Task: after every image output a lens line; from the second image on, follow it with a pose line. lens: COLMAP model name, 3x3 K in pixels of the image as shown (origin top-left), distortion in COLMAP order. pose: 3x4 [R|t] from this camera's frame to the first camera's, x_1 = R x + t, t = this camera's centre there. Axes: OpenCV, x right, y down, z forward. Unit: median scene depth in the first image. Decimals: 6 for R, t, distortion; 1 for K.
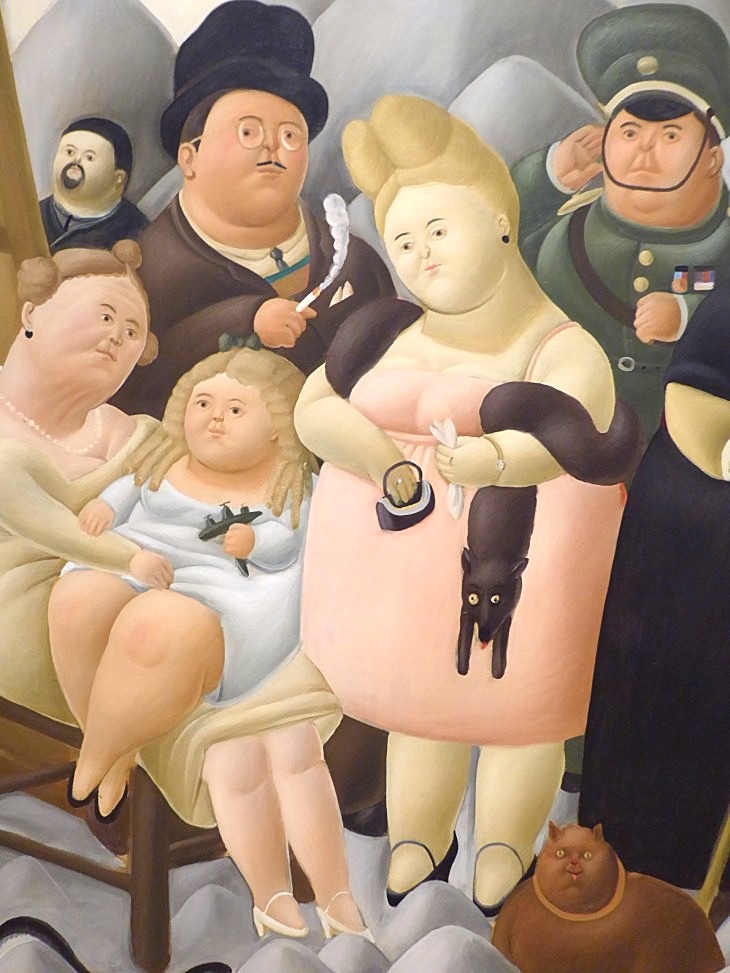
lens RADIAL K [[1190.4, 0, 365.6], [0, 1190.4, 487.4], [0, 0, 1]] dist [0.010864, 0.000000]
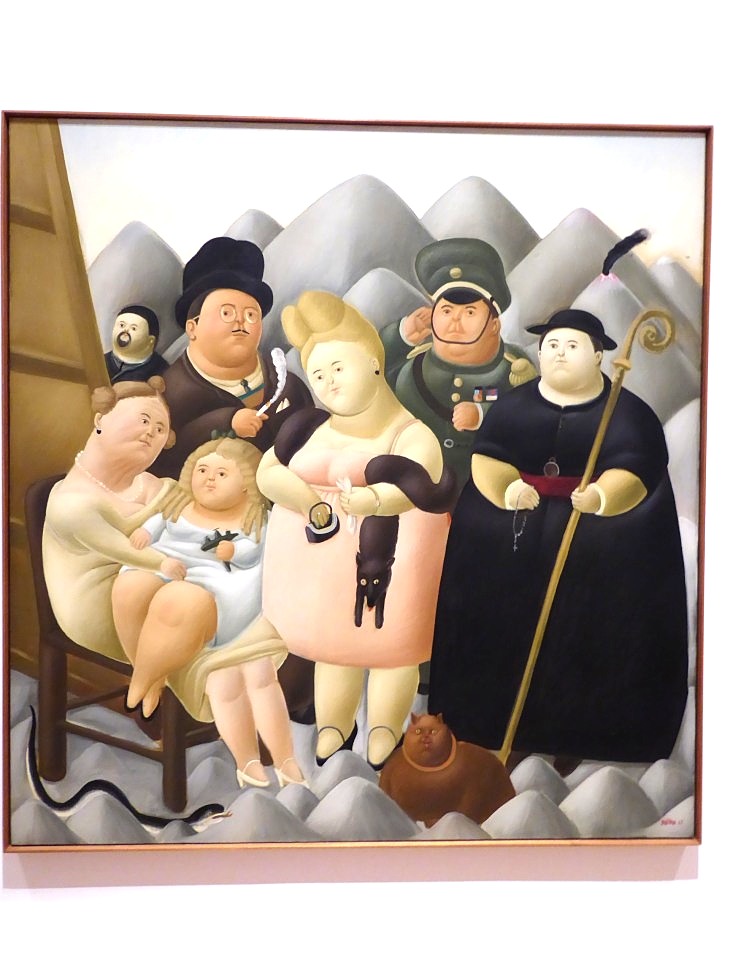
lens RADIAL K [[822.0, 0, 367.2], [0, 822.0, 486.8], [0, 0, 1]] dist [0.059962, 0.002125]
pose [[0.995627, -0.019383, 0.091385, -0.009818], [0.023510, 0.998741, -0.044306, 0.010354], [-0.090411, 0.046261, 0.994829, -0.188891]]
